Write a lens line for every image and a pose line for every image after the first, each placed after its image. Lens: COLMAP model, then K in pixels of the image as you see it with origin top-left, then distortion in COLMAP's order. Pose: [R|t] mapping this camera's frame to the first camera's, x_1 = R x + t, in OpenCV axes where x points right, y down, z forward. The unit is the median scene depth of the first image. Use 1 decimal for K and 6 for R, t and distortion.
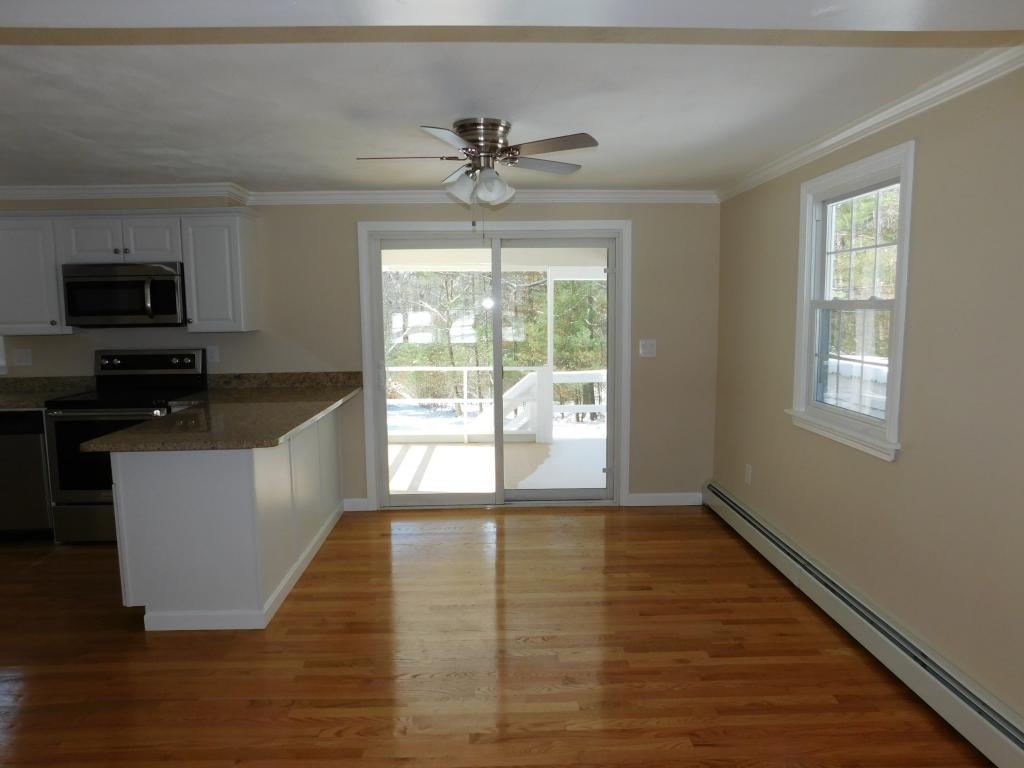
lens RADIAL K [[677.5, 0, 512.0], [0, 677.5, 384.0], [0, 0, 1]] dist [-0.074692, 0.059245]
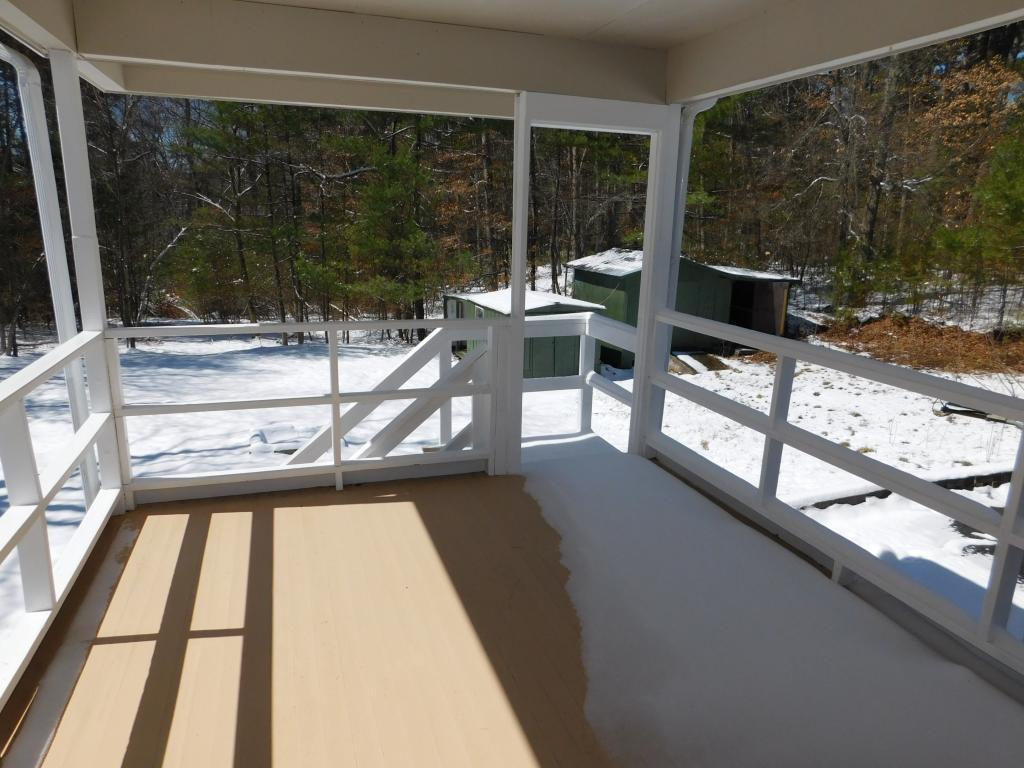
lens RADIAL K [[677.5, 0, 512.0], [0, 677.5, 384.0], [0, 0, 1]] dist [-0.074692, 0.059245]
pose [[0.956302, -0.049011, 0.288244, -0.026713], [0.007591, 0.989680, 0.143094, -0.014977], [-0.292283, -0.134653, 0.946805, 0.173788]]
